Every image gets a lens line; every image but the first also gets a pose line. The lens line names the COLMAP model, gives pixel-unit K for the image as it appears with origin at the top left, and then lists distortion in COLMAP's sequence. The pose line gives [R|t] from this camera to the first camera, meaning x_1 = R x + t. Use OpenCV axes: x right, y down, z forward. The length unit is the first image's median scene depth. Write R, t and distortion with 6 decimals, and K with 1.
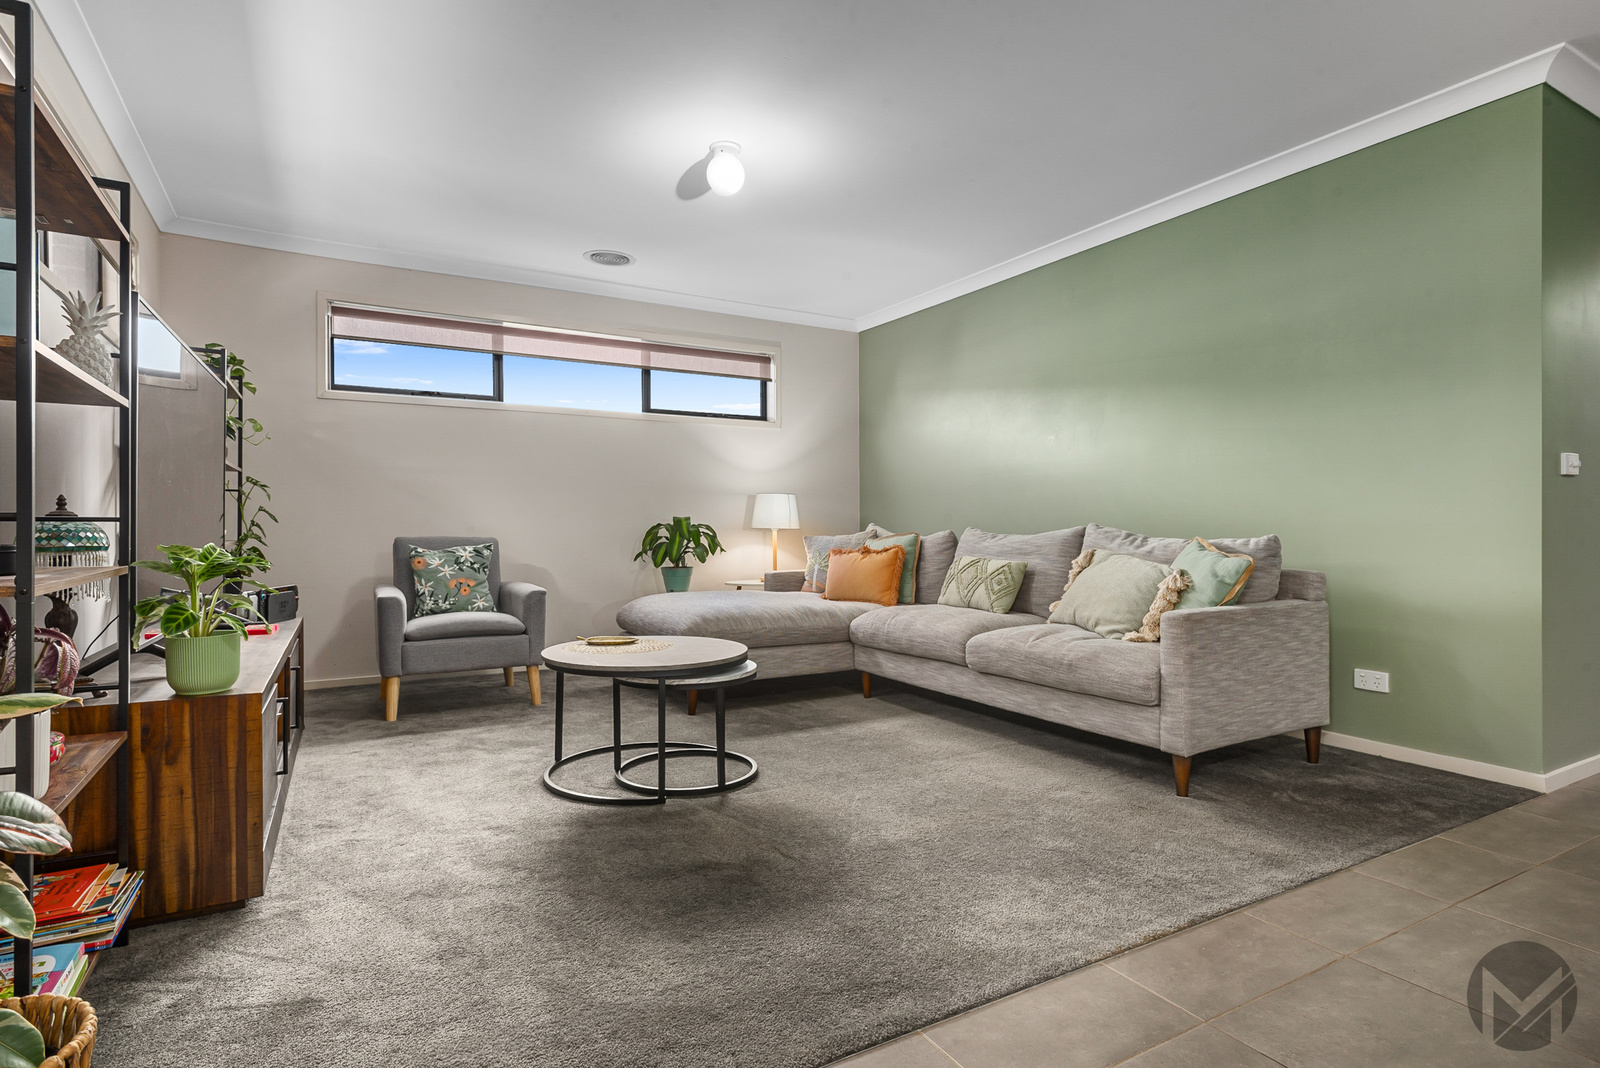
lens RADIAL K [[833.0, 0, 793.6], [0, 833.0, 530.4], [0, 0, 1]] dist [0.017647, -0.013720]
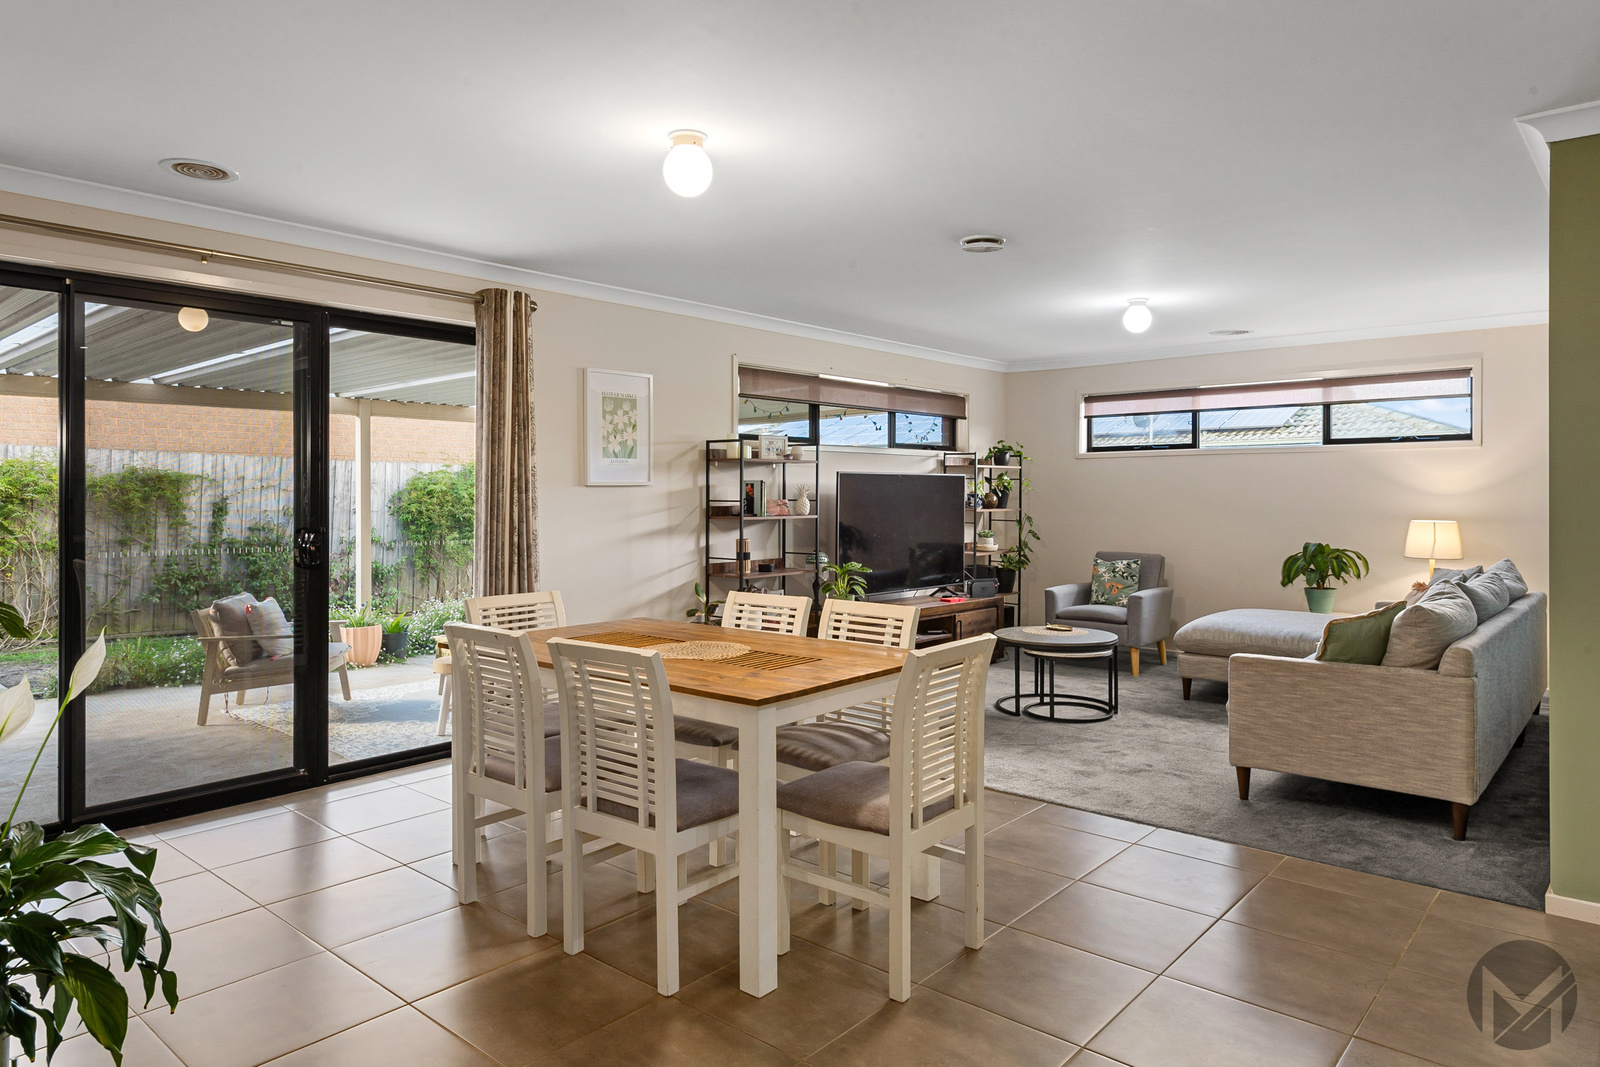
lens RADIAL K [[954.9, 0, 766.8], [0, 954.9, 495.6], [0, 0, 1]] dist [-0.001138, 0.000272]
pose [[0.302104, -0.003451, -0.953269, 1.047359], [-0.000264, 0.999993, -0.003703, -0.091499], [0.953275, 0.001371, 0.302101, -0.093346]]
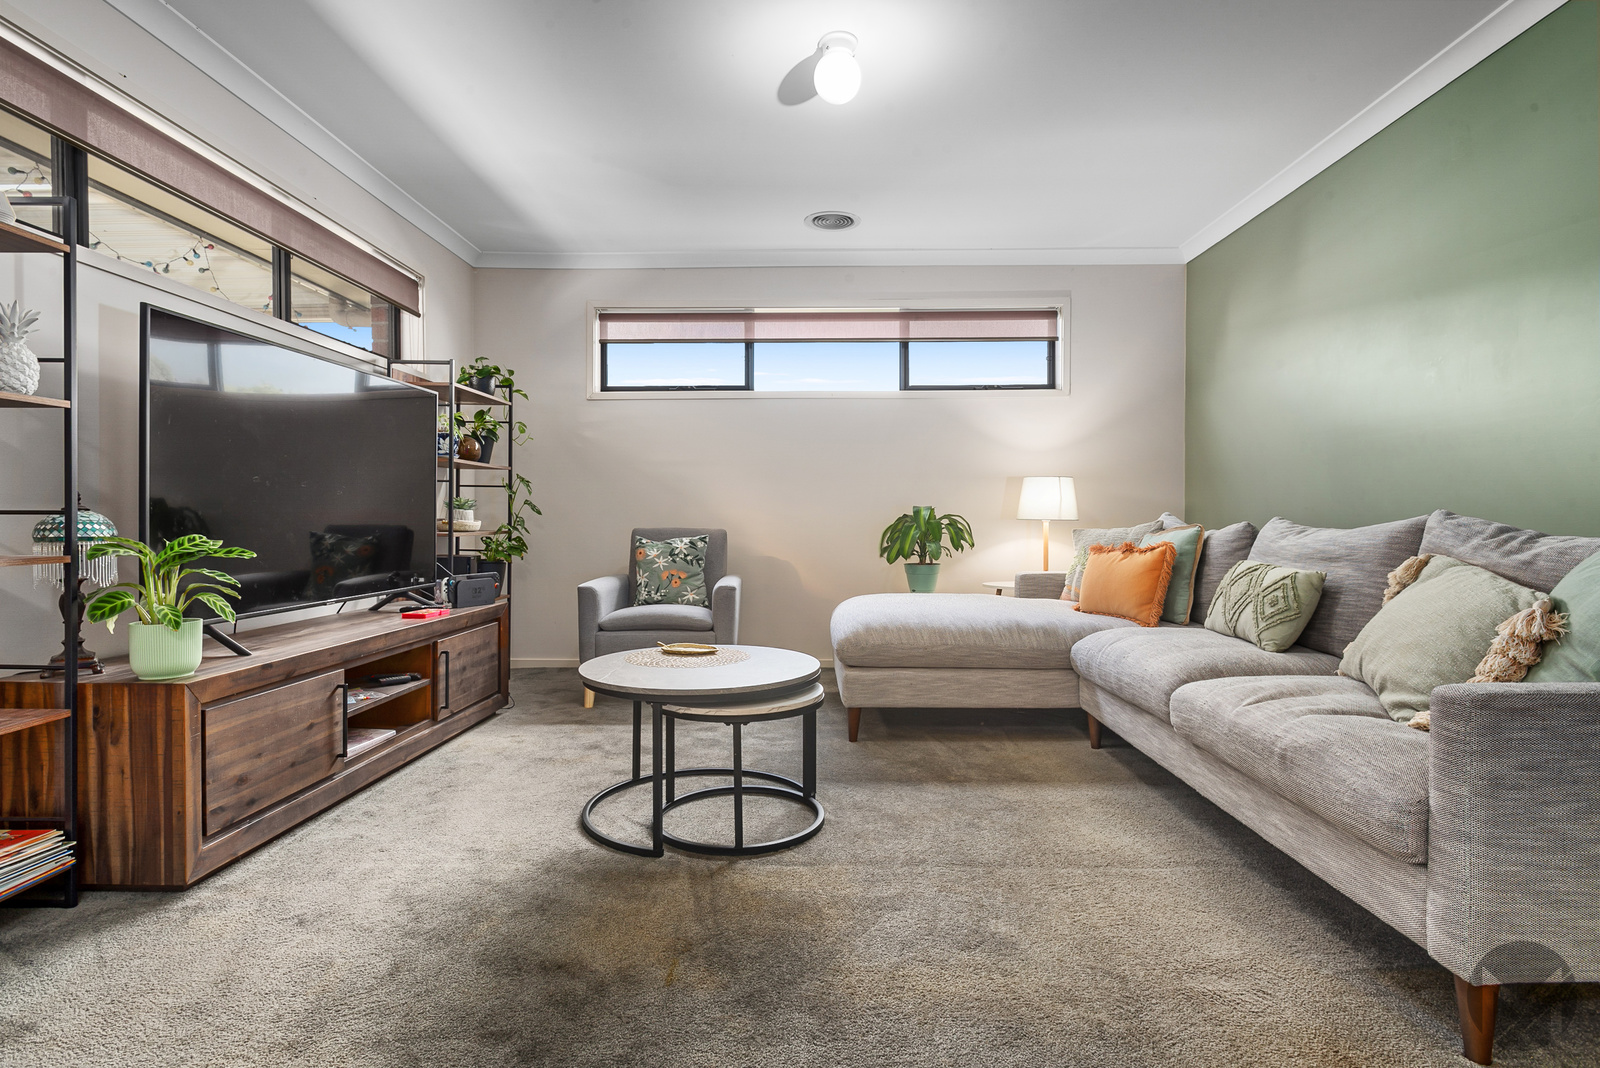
lens RADIAL K [[820.4, 0, 800.0], [0, 820.4, 534.0], [0, 0, 1]] dist [0.006373, -0.001448]
pose [[0.862124, 0.007759, -0.506638, 0.231596], [0.000028, 0.999882, 0.015360, -0.000618], [0.506697, -0.013257, 0.862022, 0.241760]]
